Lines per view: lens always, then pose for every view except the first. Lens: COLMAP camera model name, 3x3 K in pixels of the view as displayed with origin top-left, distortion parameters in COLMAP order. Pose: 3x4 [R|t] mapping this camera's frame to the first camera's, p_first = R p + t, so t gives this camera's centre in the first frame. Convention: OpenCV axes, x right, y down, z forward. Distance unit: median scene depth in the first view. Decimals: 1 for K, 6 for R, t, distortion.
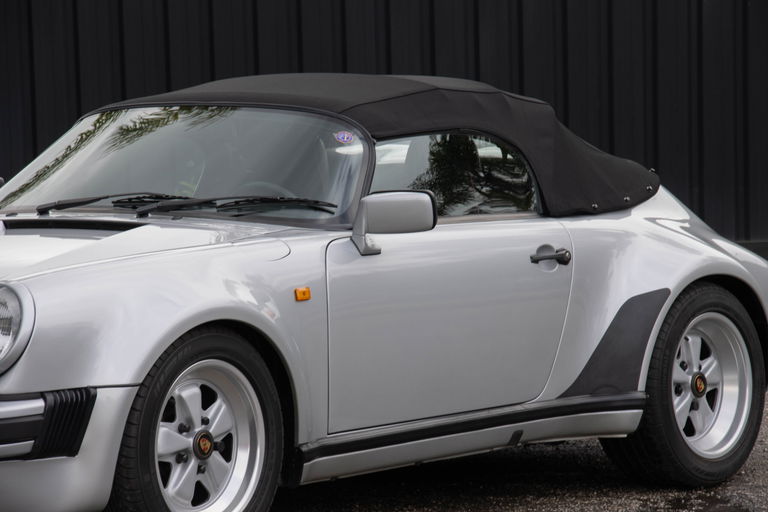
lens RADIAL K [[3883.0, 0, 384.0], [0, 3883.0, 256.0], [0, 0, 1]] dist [1.685232, 0.407781]
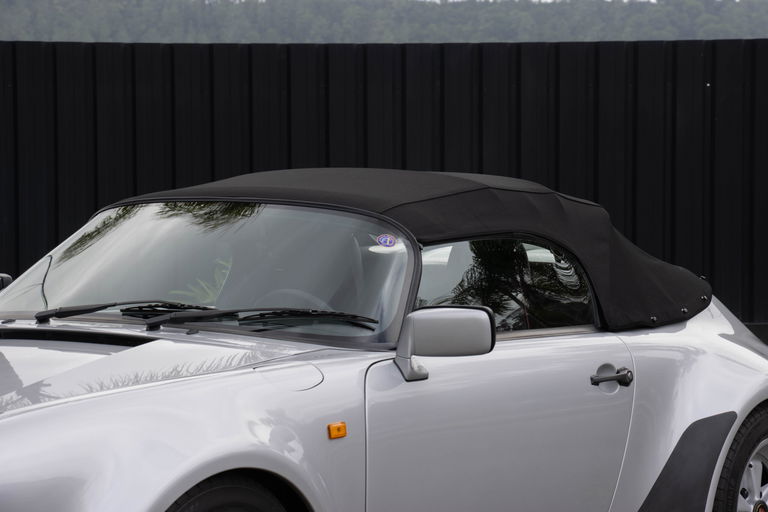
lens RADIAL K [[2258.0, 0, 384.0], [0, 2258.0, 256.0], [0, 0, 1]] dist [0.609750, 0.087824]
pose [[0.999741, 0.020722, 0.009372, -0.015648], [-0.020633, 0.999742, -0.009542, -0.022454], [-0.009567, 0.009346, 0.999911, 0.493458]]
